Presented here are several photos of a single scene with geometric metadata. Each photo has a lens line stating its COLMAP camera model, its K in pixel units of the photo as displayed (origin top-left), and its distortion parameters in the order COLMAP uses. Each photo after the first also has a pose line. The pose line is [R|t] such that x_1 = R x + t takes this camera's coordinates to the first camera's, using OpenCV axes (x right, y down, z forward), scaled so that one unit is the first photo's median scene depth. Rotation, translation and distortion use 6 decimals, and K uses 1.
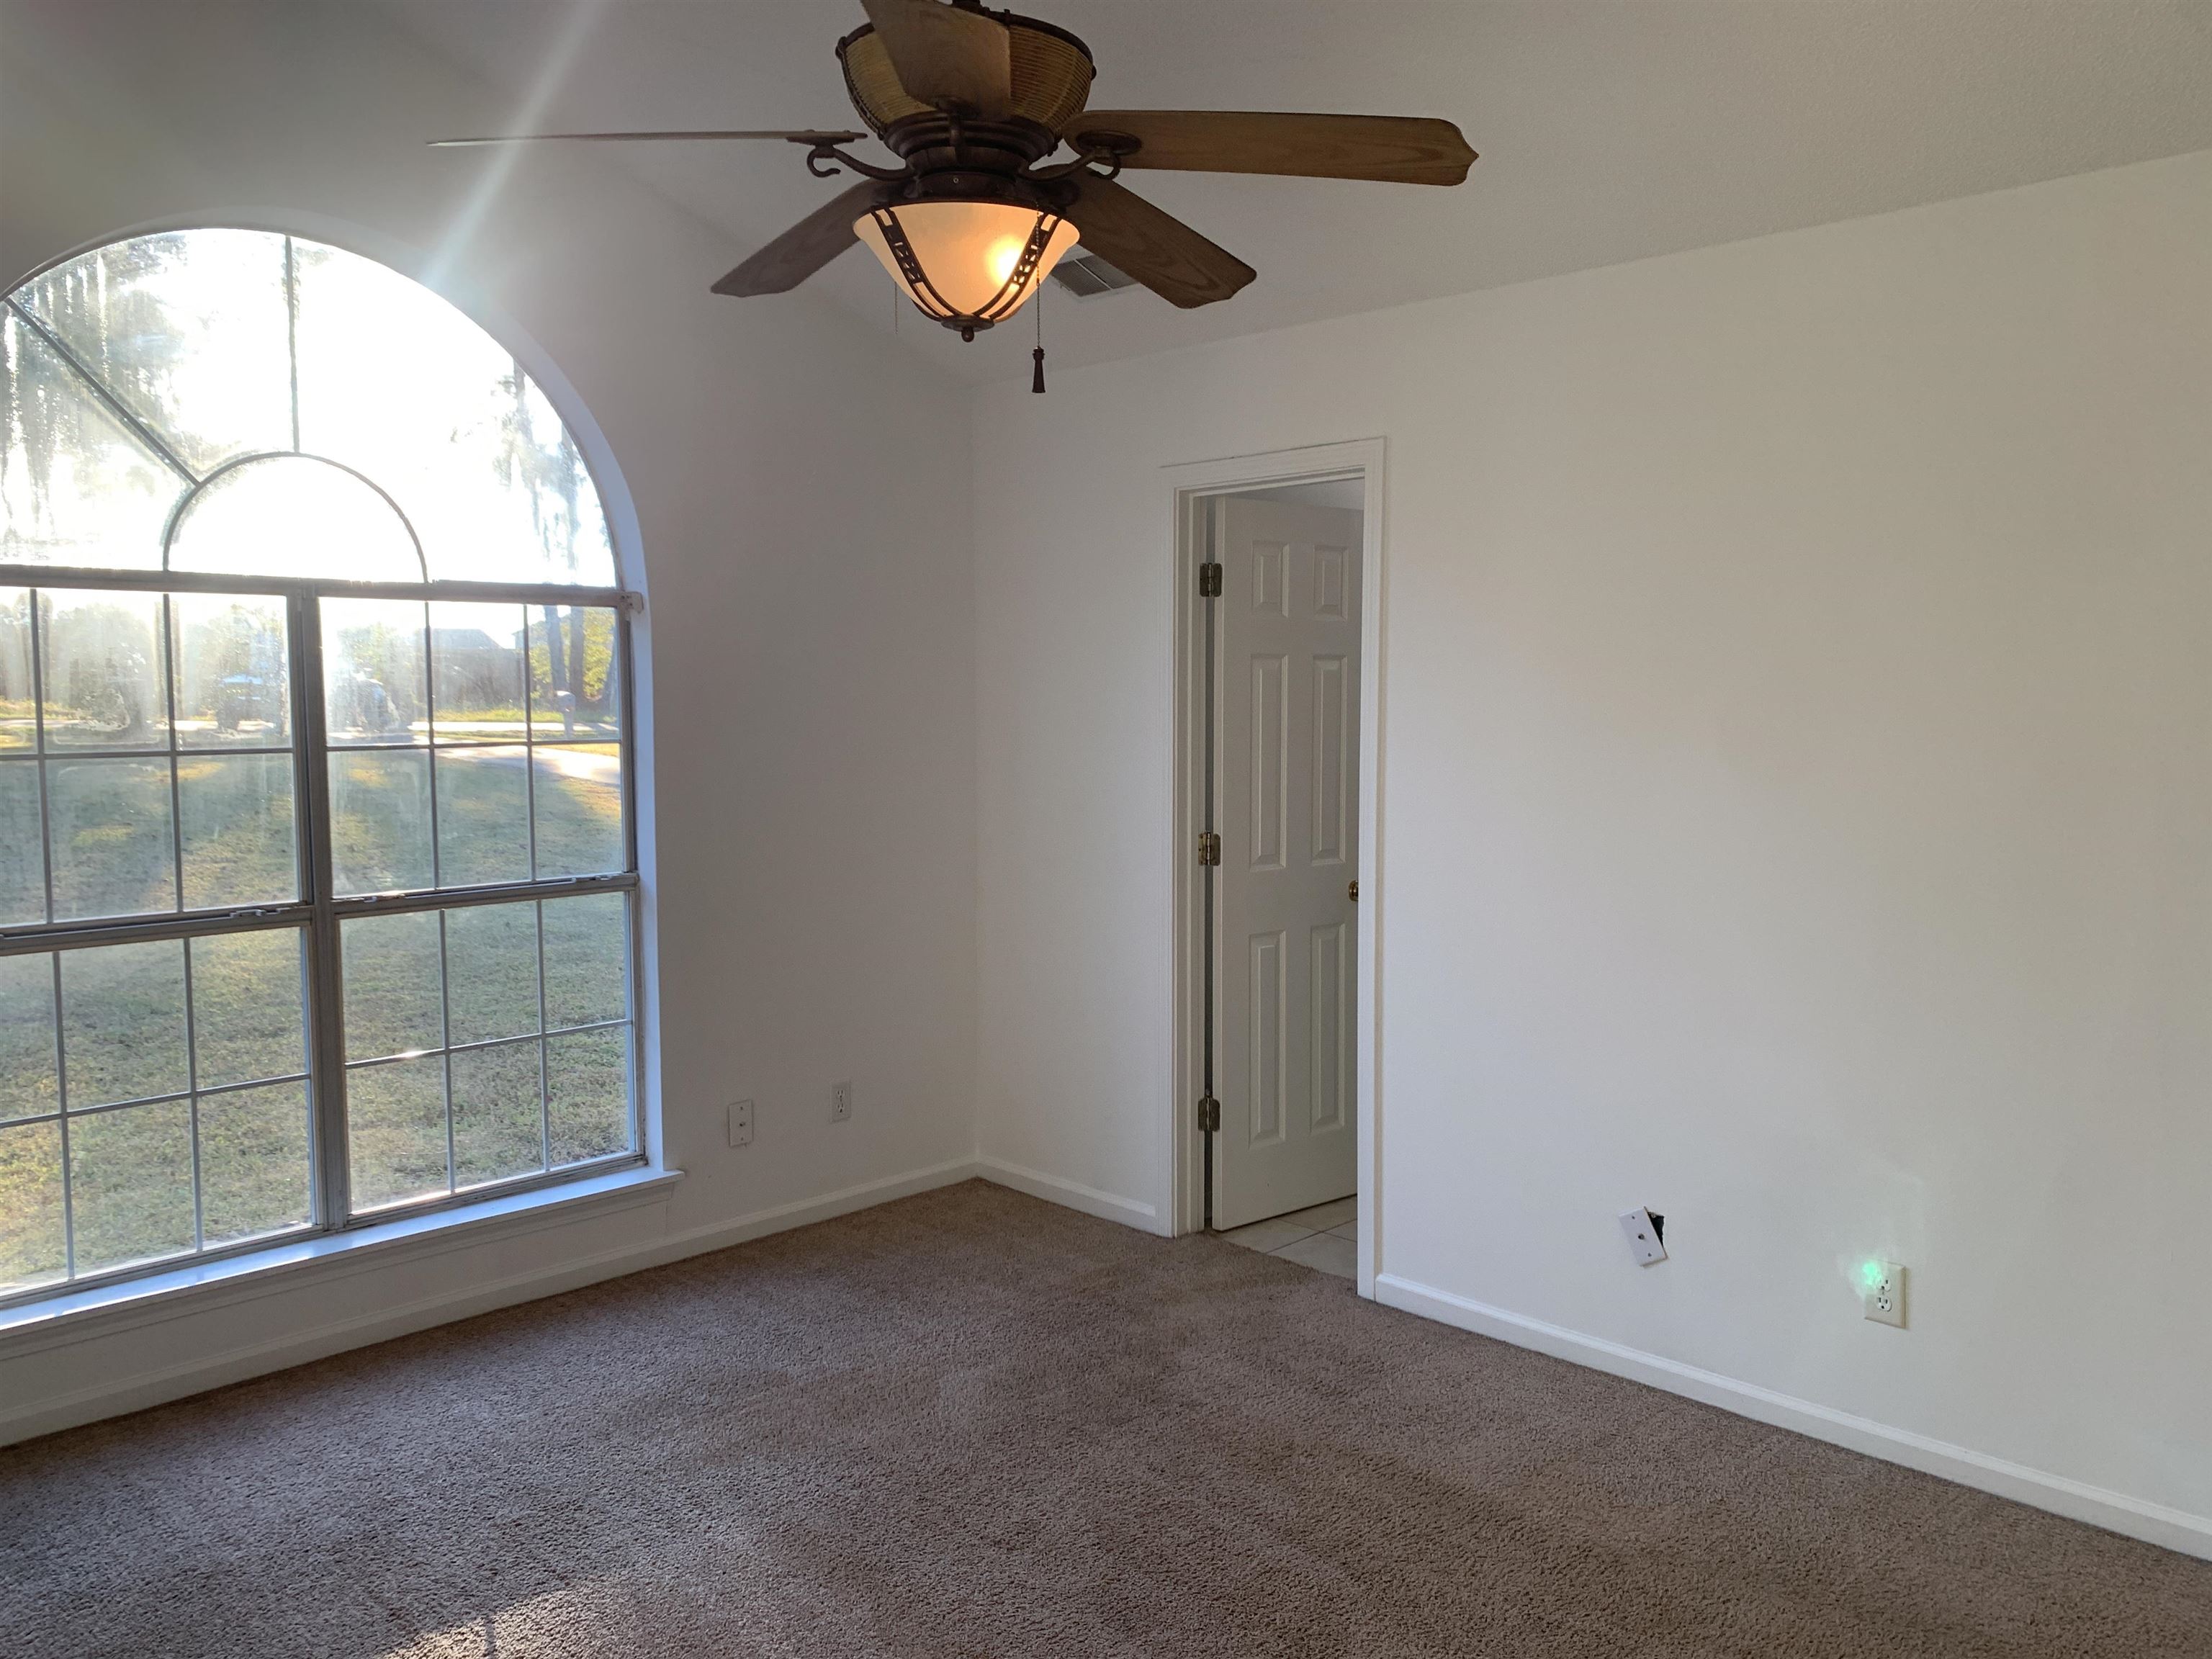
lens RADIAL K [[1688.8, 0, 1133.4], [0, 1688.8, 872.9], [0, 0, 1]] dist [0.061998, -0.036518]
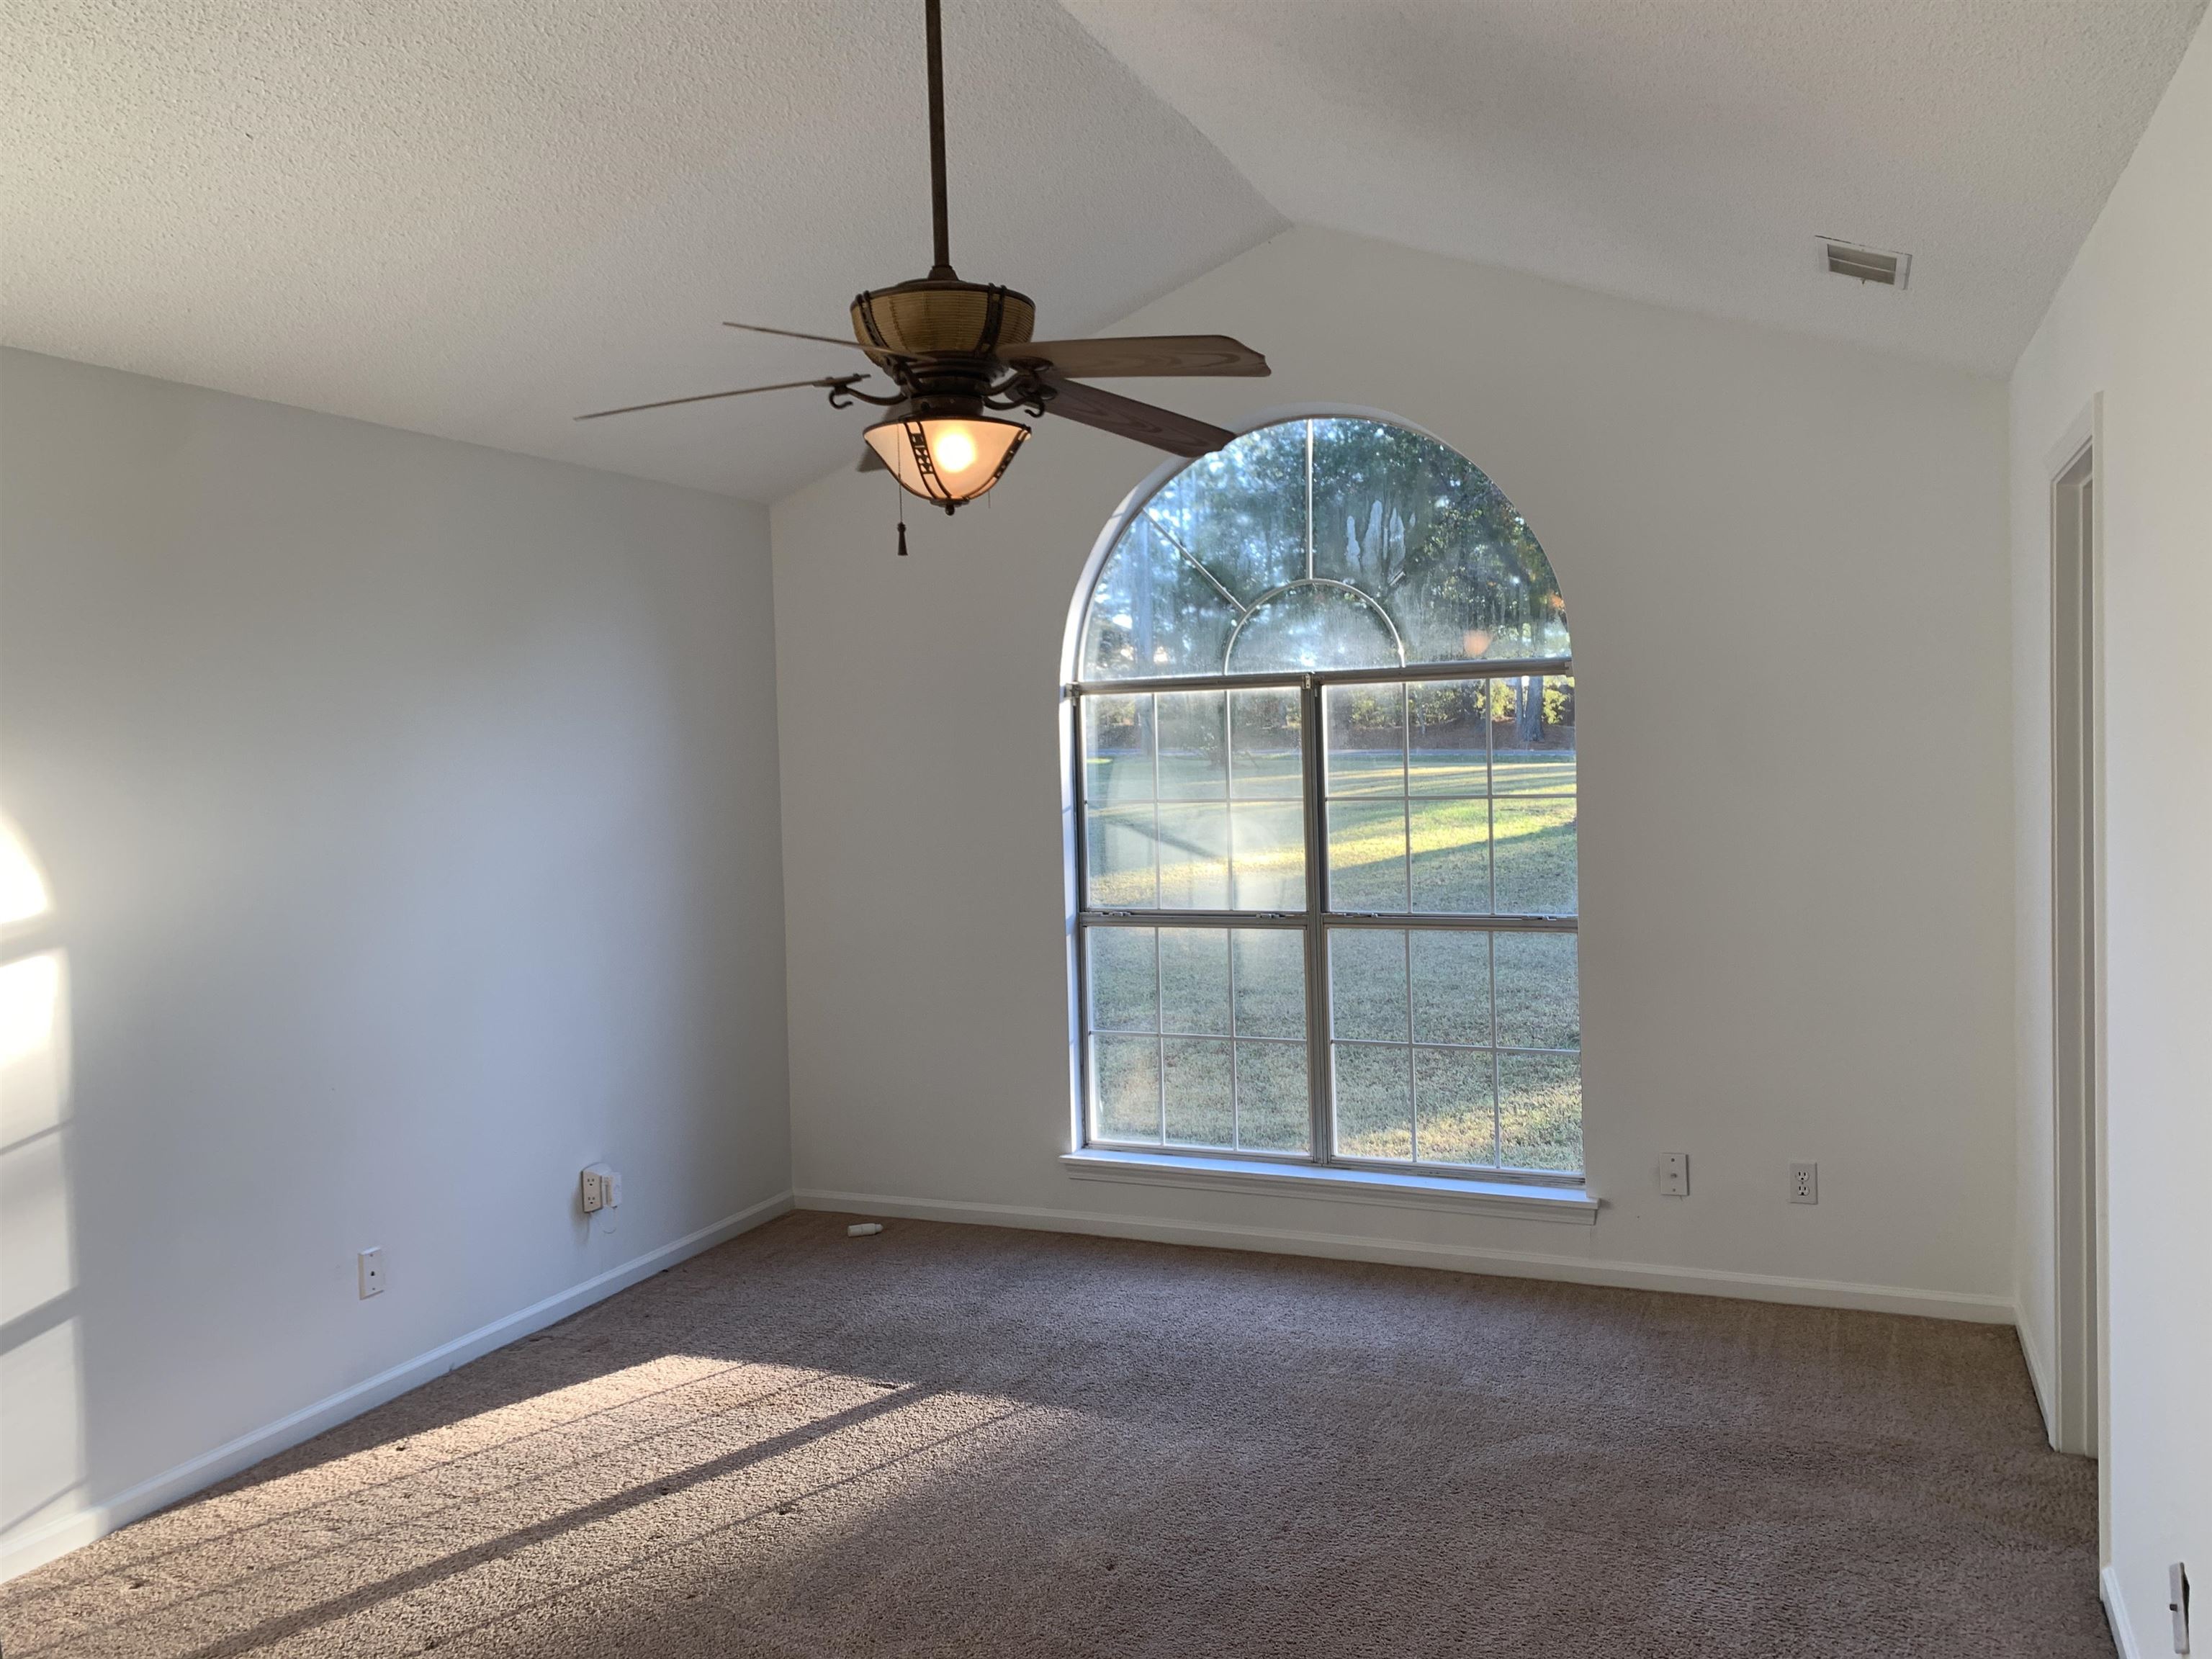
lens RADIAL K [[1688.8, 0, 1105.6], [0, 1688.8, 822.9], [0, 0, 1]] dist [0.061998, -0.036518]
pose [[0.400692, 0.036848, -0.915472, 0.692423], [-0.083112, 0.996533, 0.003734, -0.045710], [0.912435, 0.074590, 0.402365, 0.331041]]
